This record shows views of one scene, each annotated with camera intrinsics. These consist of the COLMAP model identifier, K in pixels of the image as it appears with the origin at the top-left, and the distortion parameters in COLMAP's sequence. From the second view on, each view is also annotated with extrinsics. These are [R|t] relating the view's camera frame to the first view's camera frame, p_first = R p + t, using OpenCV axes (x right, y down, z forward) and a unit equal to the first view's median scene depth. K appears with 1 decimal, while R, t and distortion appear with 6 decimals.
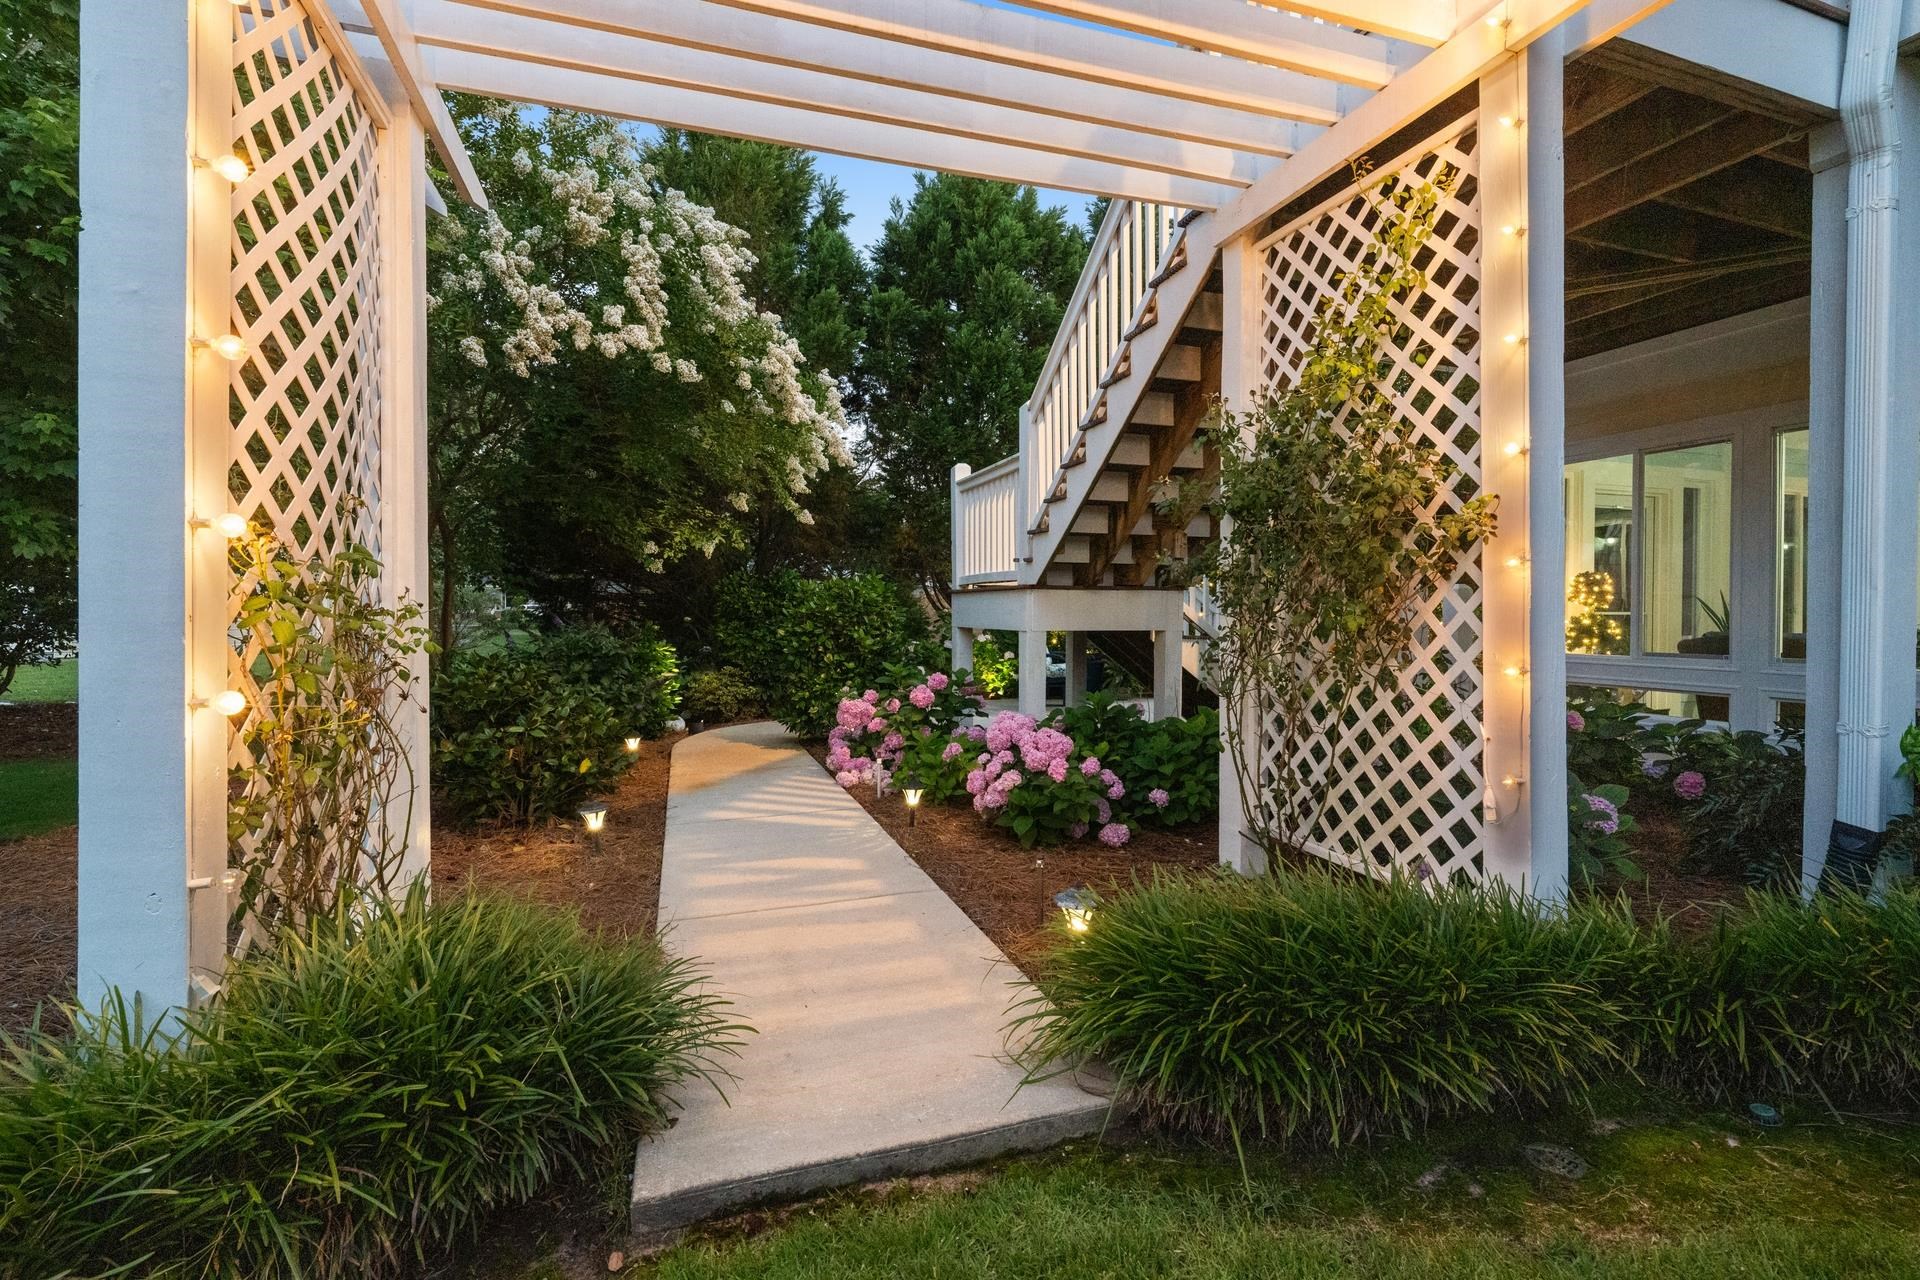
lens RADIAL K [[855.2, 0, 956.0], [0, 855.2, 635.3], [0, 0, 1]] dist [-0.002202, -0.000410]
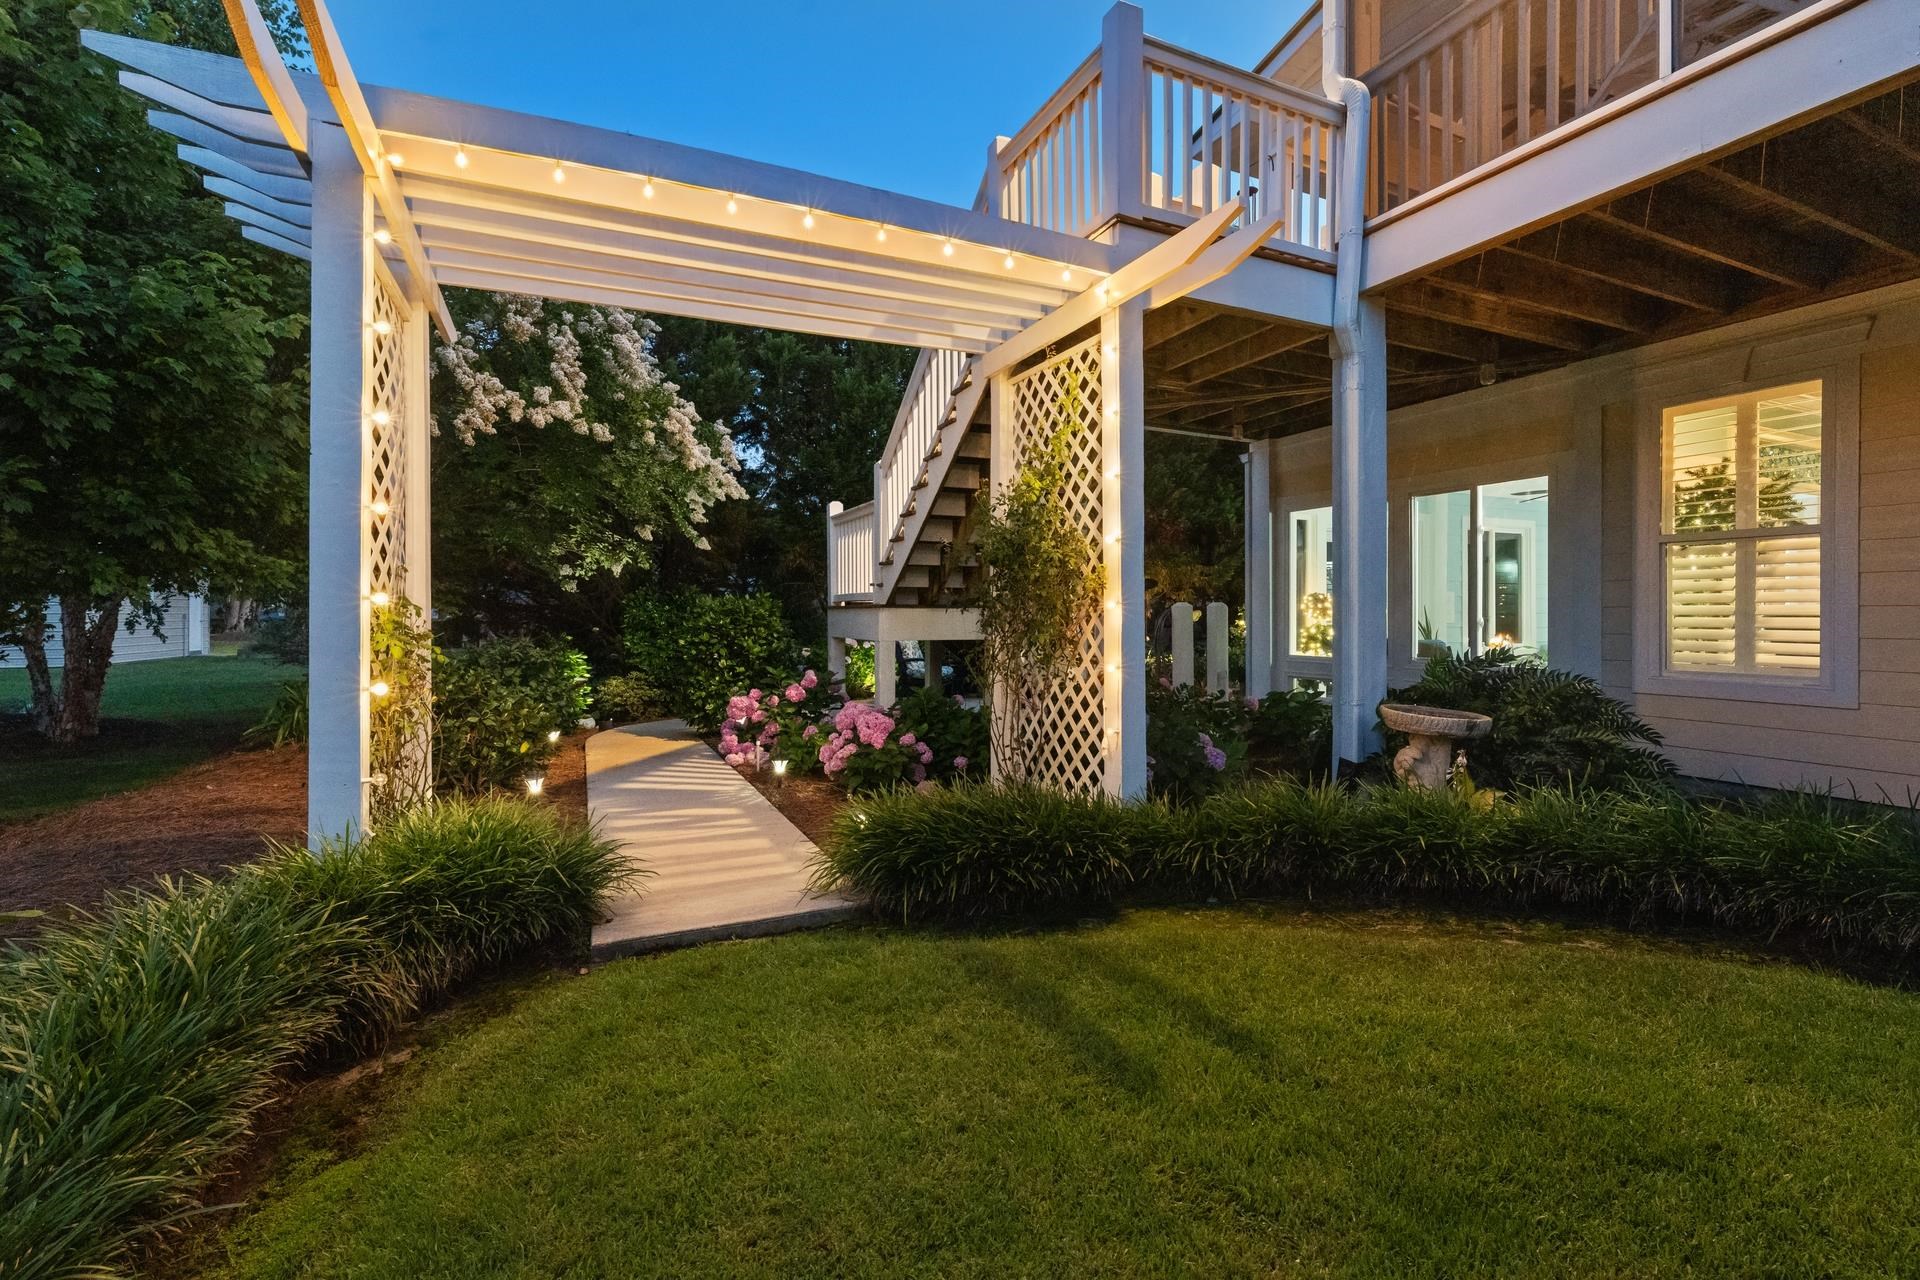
lens RADIAL K [[855.2, 0, 967.3], [0, 855.2, 627.4], [0, 0, 1]] dist [-0.002202, -0.000410]
pose [[0.993442, -0.004089, 0.114261, 0.086616], [0.005649, 0.999895, -0.013335, -0.009351], [-0.114195, 0.013894, 0.993361, -0.358178]]
